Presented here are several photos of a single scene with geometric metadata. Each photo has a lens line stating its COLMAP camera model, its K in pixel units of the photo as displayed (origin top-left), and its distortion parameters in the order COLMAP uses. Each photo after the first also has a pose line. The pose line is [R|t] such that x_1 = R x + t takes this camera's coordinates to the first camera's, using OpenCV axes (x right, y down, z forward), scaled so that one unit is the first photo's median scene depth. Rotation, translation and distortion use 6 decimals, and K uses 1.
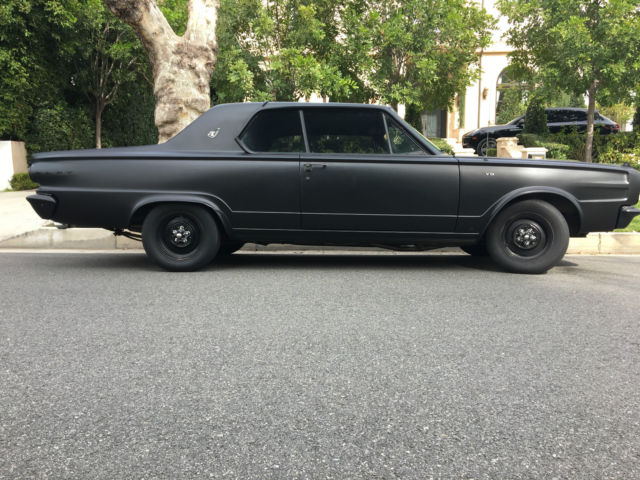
lens RADIAL K [[544.0, 0, 322.5], [0, 544.0, 240.8], [0, 0, 1]] dist [0.068194, -0.093209]
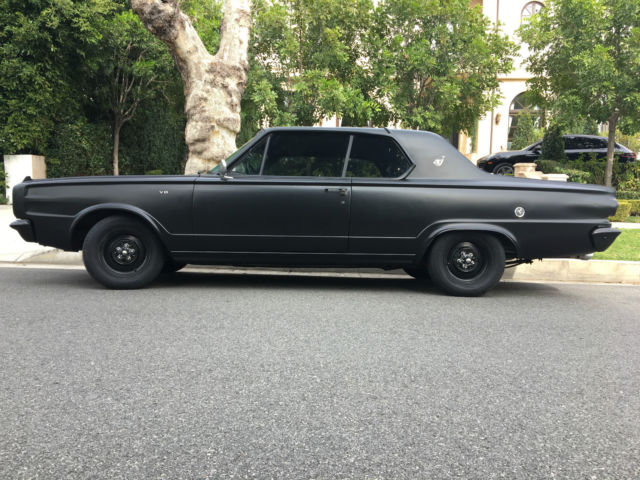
lens RADIAL K [[544.0, 0, 321.4], [0, 544.0, 242.9], [0, 0, 1]] dist [0.068194, -0.093209]
pose [[0.999720, 0.023670, 0.000759, -0.055117], [-0.023631, 0.999158, -0.033552, -0.002044], [-0.001552, 0.033525, 0.999437, 0.012572]]
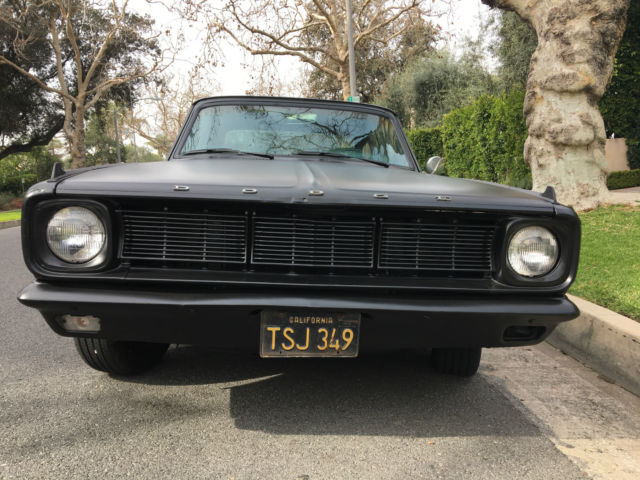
lens RADIAL K [[544.0, 0, 318.6], [0, 544.0, 239.3], [0, 0, 1]] dist [0.068194, -0.093209]
pose [[0.091898, 0.093592, -0.991360, 0.505565], [-0.081896, 0.992911, 0.086146, -0.072735], [0.992395, 0.073271, 0.098911, 0.609300]]
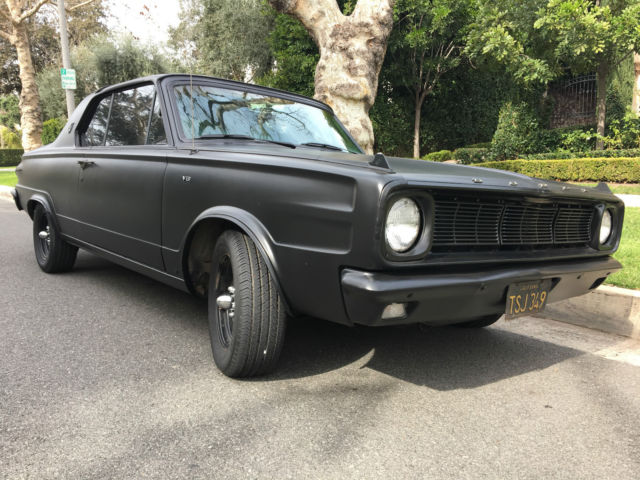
lens RADIAL K [[544.0, 0, 320.0], [0, 544.0, 242.8], [0, 0, 1]] dist [0.068194, -0.093209]
pose [[0.655428, 0.102774, -0.748232, 0.432185], [-0.085234, 0.994435, 0.061928, -0.053268], [0.750432, 0.023186, 0.660540, 0.383627]]
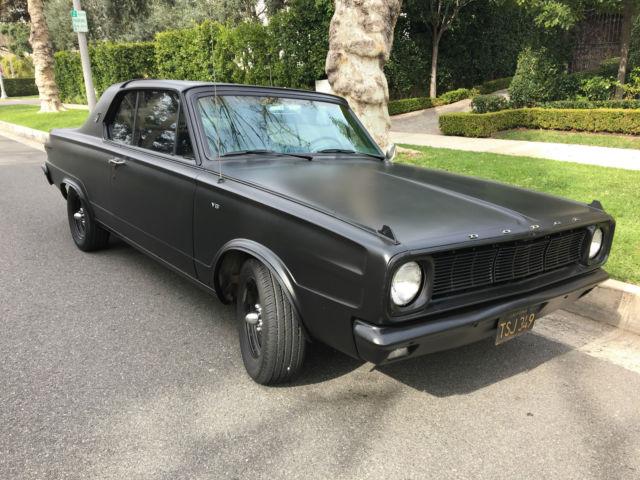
lens RADIAL K [[544.0, 0, 319.7], [0, 544.0, 243.2], [0, 0, 1]] dist [0.068194, -0.093209]
pose [[0.635682, 0.204612, -0.744340, 0.449407], [-0.078746, 0.976390, 0.201149, -0.112446], [0.767924, -0.069253, 0.636786, 0.361348]]
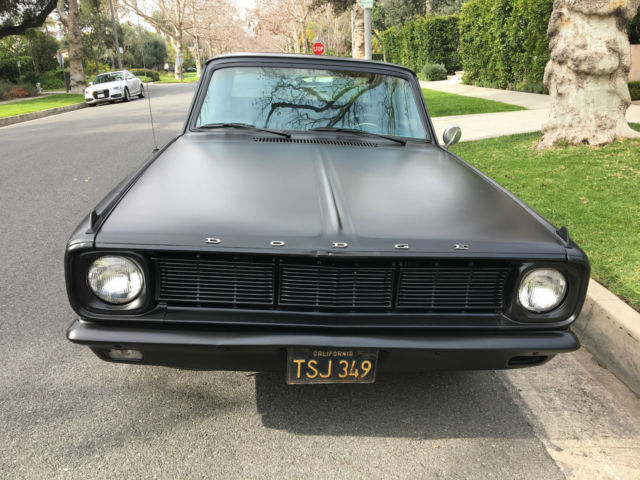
lens RADIAL K [[544.0, 0, 318.2], [0, 544.0, 241.0], [0, 0, 1]] dist [0.068194, -0.093209]
pose [[0.079846, 0.300344, -0.950483, 0.504195], [-0.090180, 0.951794, 0.293183, -0.134027], [0.992720, 0.062305, 0.103082, 0.596846]]
